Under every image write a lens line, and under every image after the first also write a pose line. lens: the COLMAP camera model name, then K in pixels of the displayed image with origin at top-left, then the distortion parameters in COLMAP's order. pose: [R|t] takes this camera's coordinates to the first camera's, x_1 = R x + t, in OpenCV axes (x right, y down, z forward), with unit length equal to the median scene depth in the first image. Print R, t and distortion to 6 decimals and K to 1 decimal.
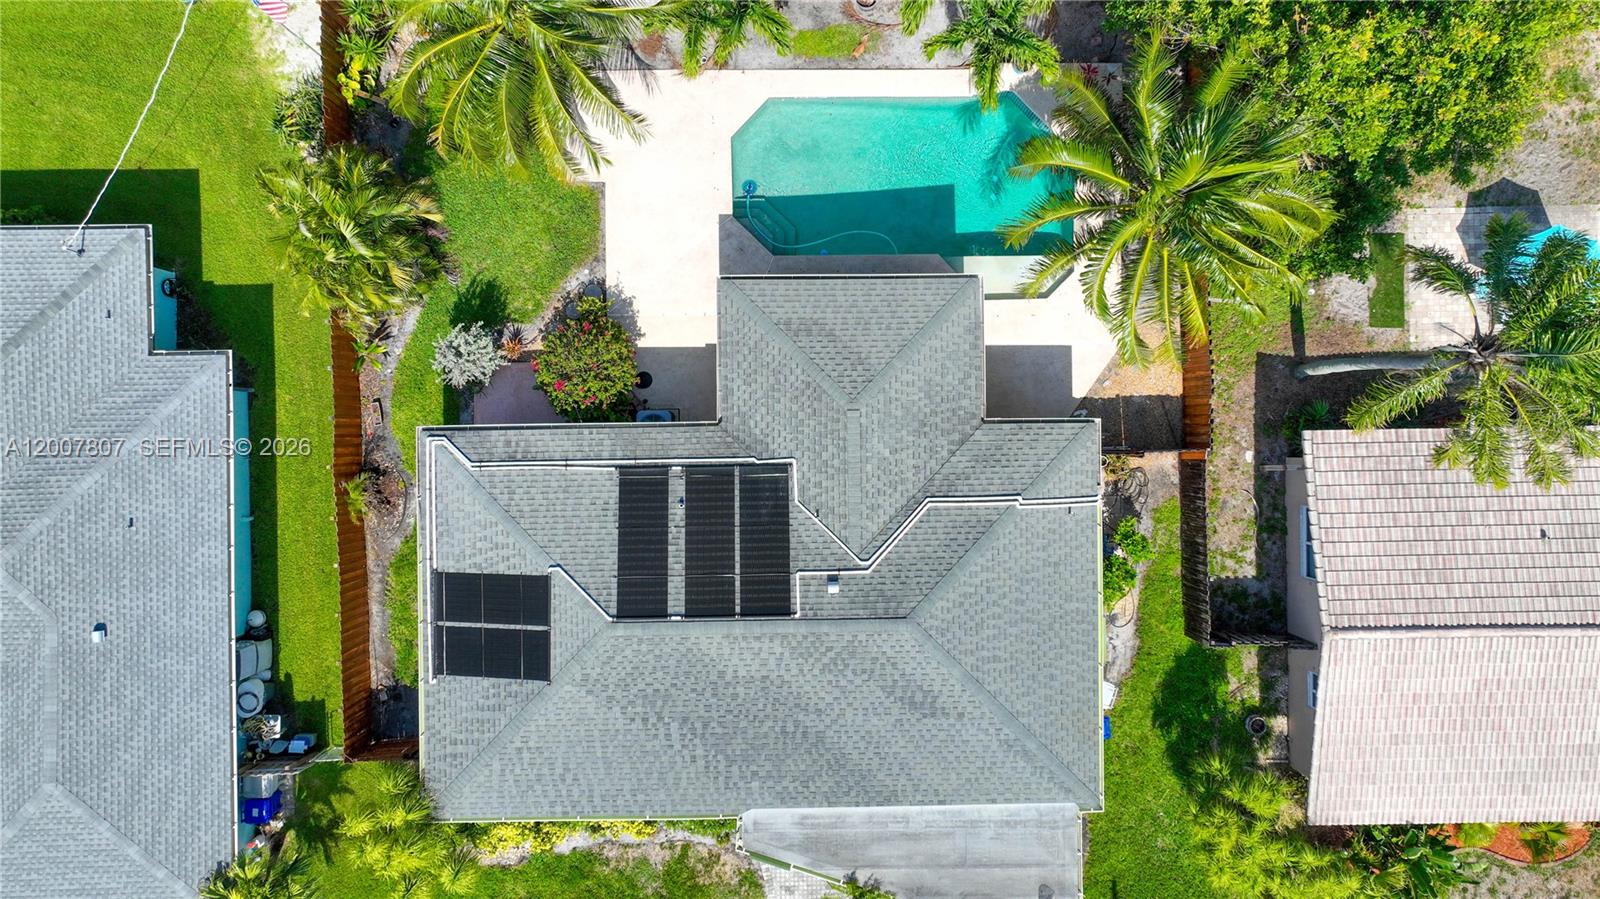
lens RADIAL K [[1119.4, 0, 805.3], [0, 1119.4, 453.0], [0, 0, 1]] dist [0.001413, 0.010543]
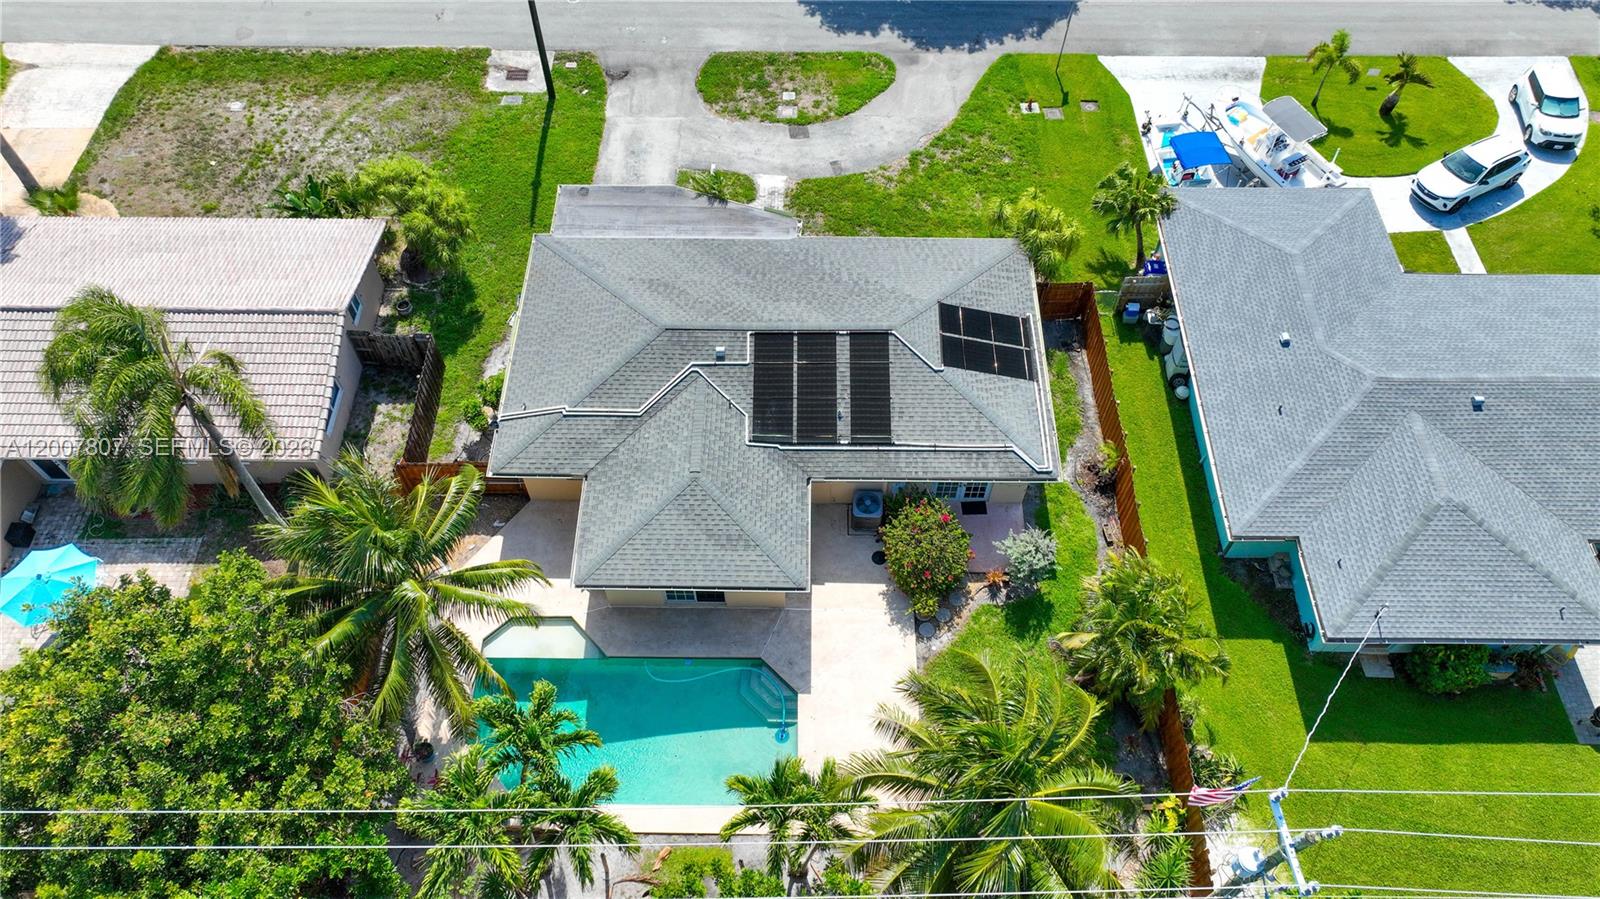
lens RADIAL K [[1119.4, 0, 805.3], [0, 1119.4, 453.0], [0, 0, 1]] dist [0.001413, 0.010543]
pose [[-0.999630, -0.026129, -0.007563, -0.063809], [0.017777, -0.837978, 0.545415, -0.657584], [-0.020589, 0.545078, 0.838132, -0.009871]]
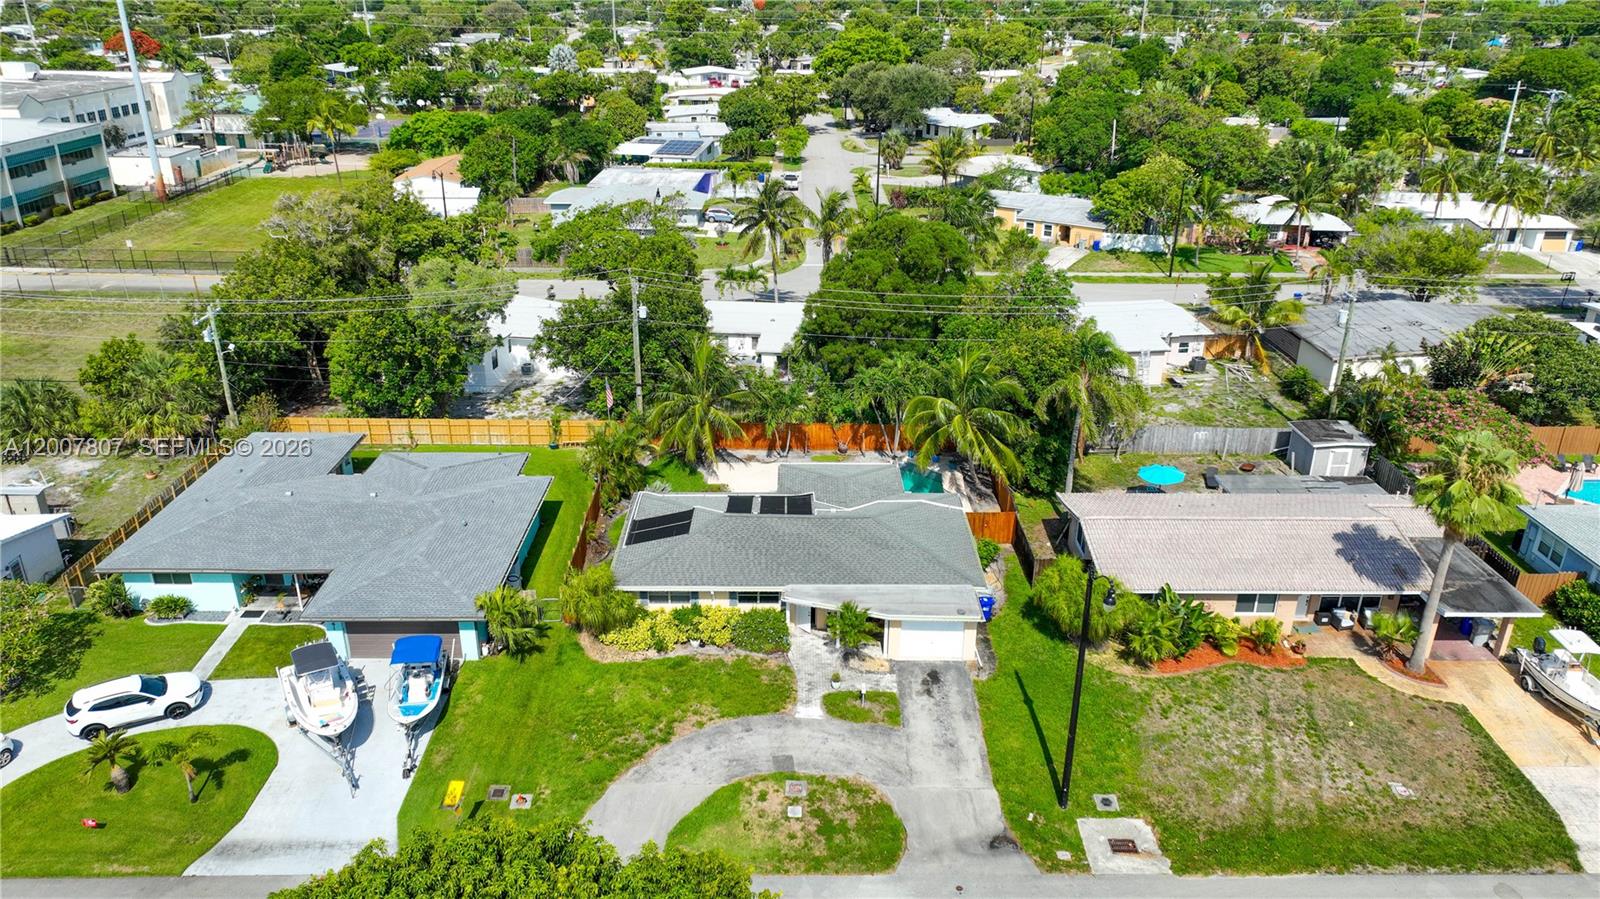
lens RADIAL K [[1119.4, 0, 805.3], [0, 1119.4, 453.0], [0, 0, 1]] dist [0.001413, 0.010543]
pose [[0.999997, -0.000667, -0.002526, -0.019684], [-0.002057, 0.395047, -0.918659, 1.896573], [0.001611, 0.918661, 0.395044, 0.100943]]
